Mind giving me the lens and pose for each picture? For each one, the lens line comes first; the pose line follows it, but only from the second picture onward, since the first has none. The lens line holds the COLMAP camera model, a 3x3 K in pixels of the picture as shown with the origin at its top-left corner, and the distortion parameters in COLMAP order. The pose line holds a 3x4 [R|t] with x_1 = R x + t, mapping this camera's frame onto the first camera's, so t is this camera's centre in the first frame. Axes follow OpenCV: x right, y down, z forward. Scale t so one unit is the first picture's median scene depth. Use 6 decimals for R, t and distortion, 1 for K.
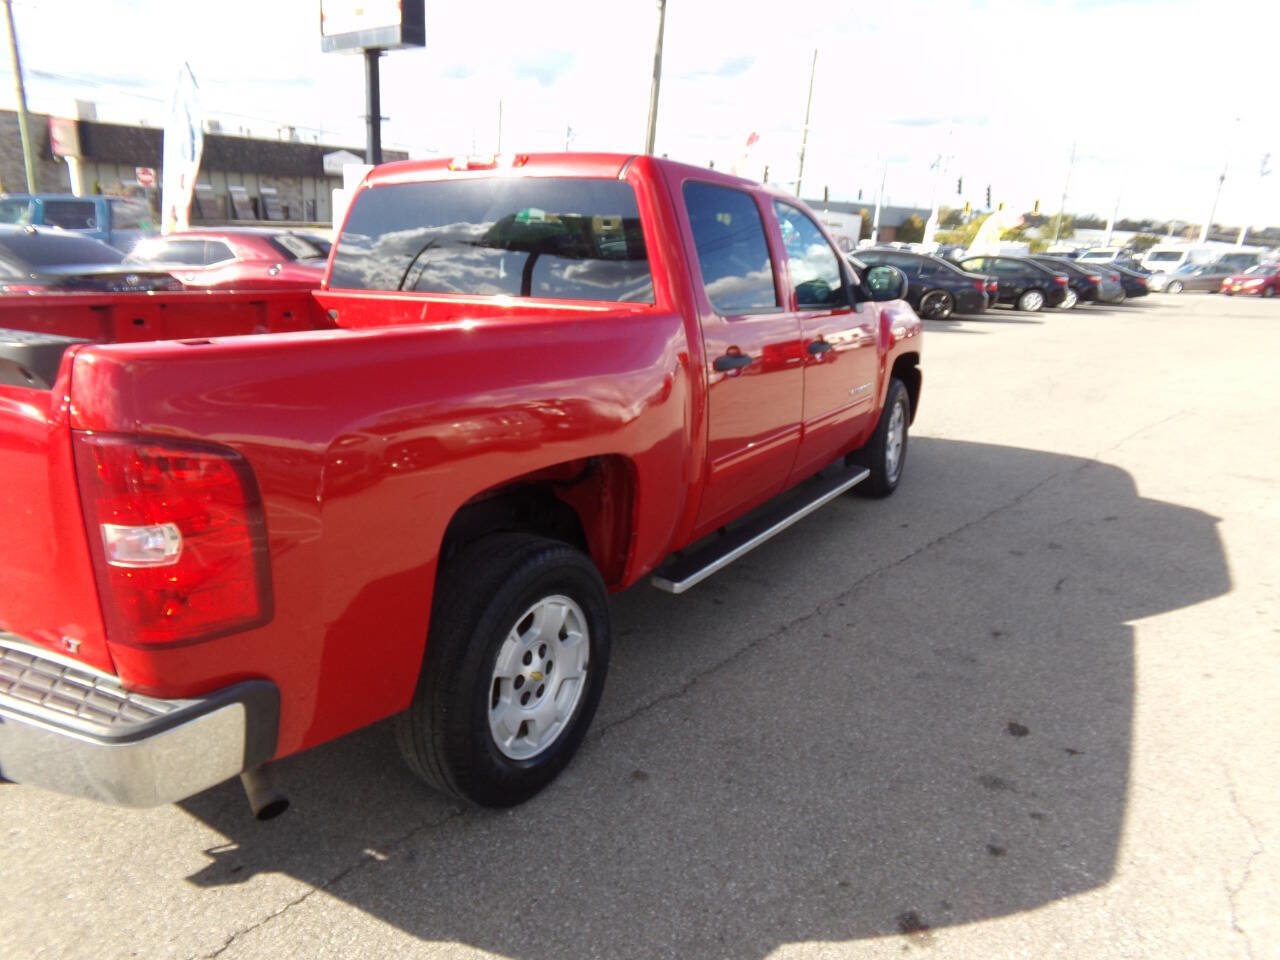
lens RADIAL K [[867.5, 0, 640.0], [0, 867.5, 480.0], [0, 0, 1]] dist [-0.004787, 0.029772]
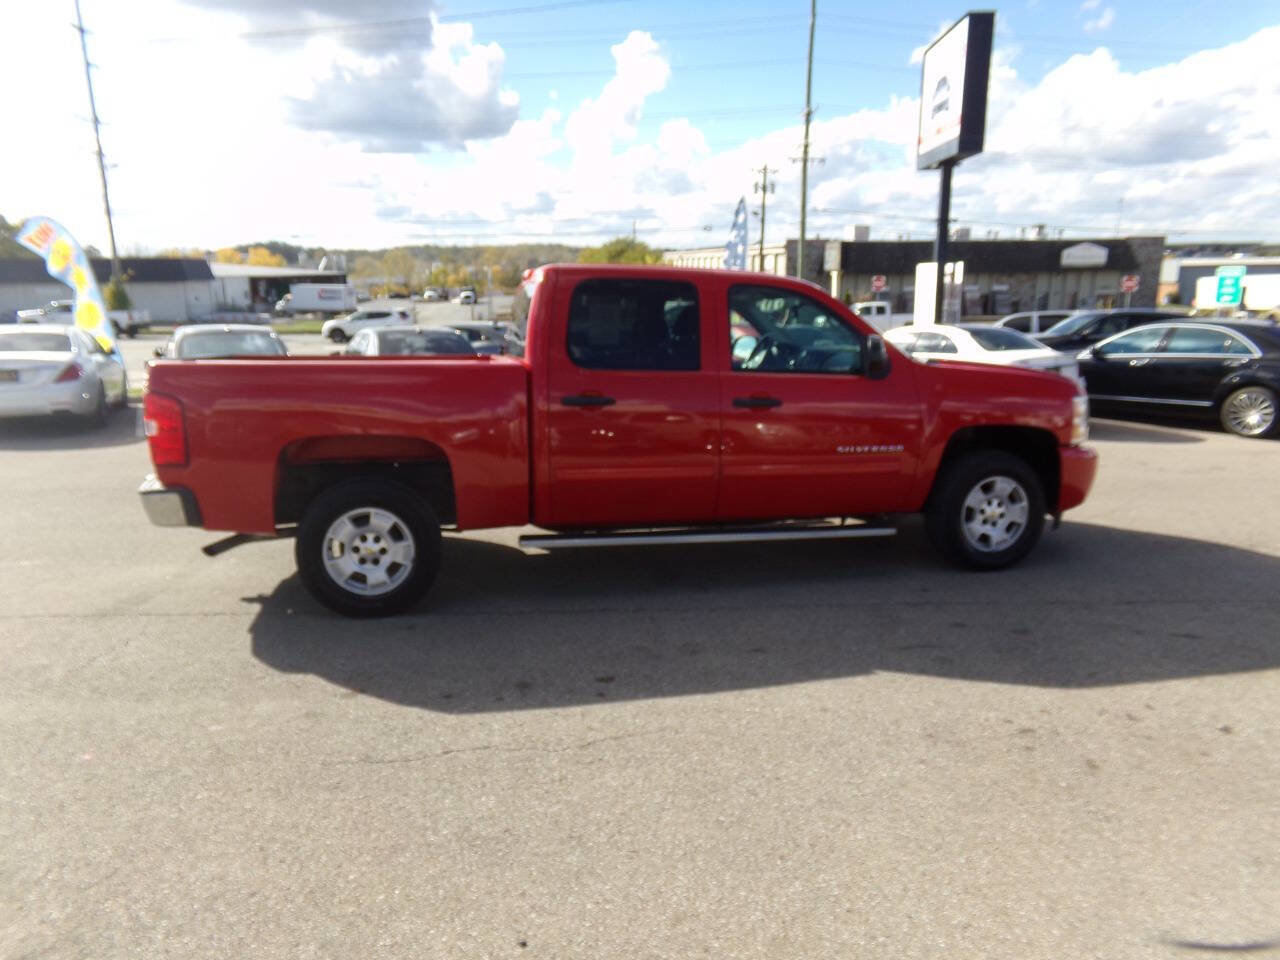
lens RADIAL K [[867.5, 0, 640.0], [0, 867.5, 480.0], [0, 0, 1]] dist [-0.004787, 0.029772]
pose [[0.682666, 0.103701, -0.723335, 0.236503], [-0.178085, 0.983643, -0.027052, 0.003831], [0.708698, 0.147283, 0.689967, 0.017459]]
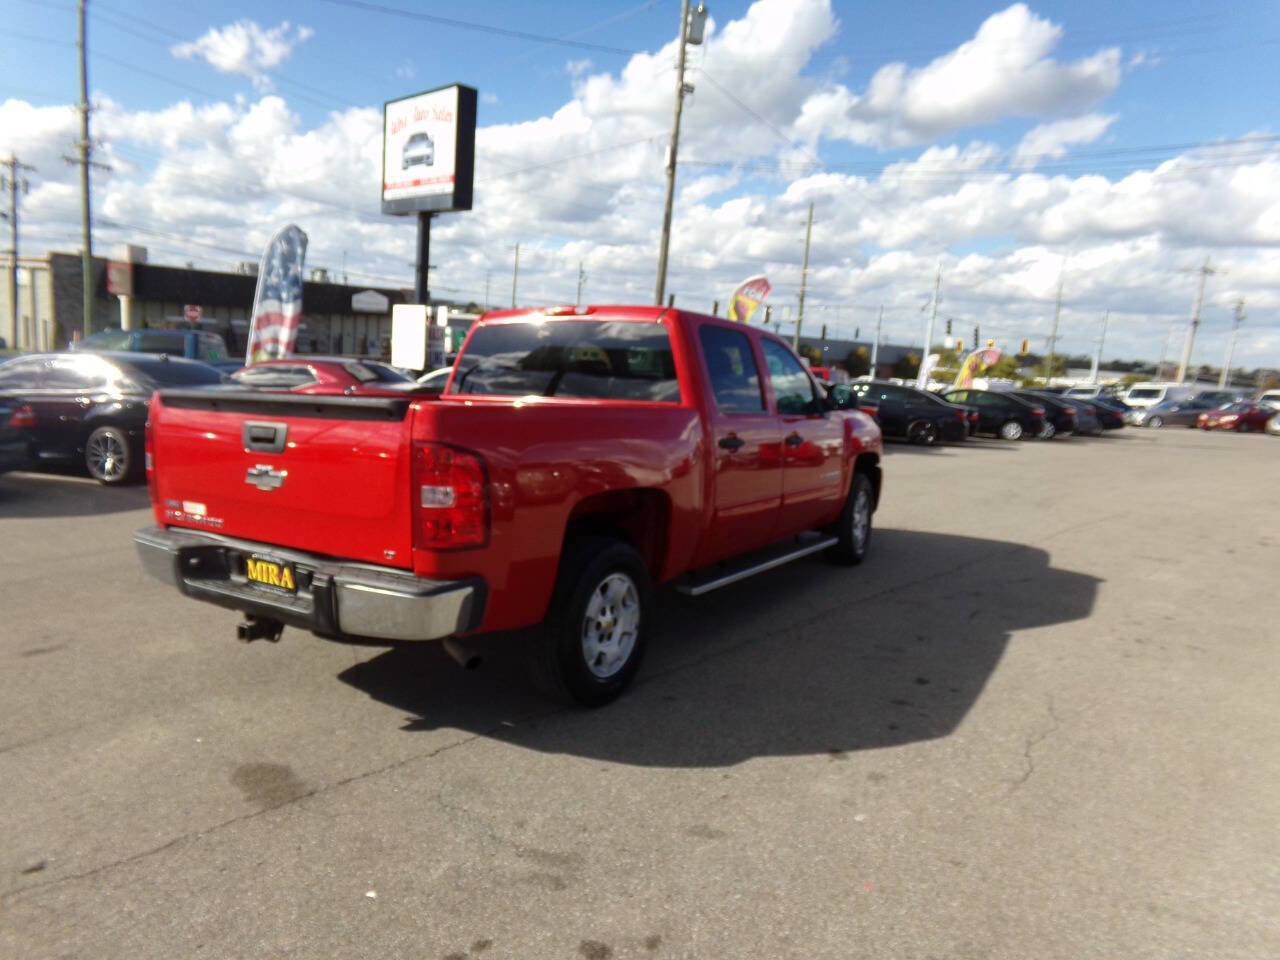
lens RADIAL K [[867.5, 0, 640.0], [0, 867.5, 480.0], [0, 0, 1]] dist [-0.004787, 0.029772]
pose [[0.999935, 0.009958, -0.005598, -0.008130], [-0.010678, 0.988882, -0.148317, 0.029615], [0.004058, 0.148368, 0.988924, -0.091765]]
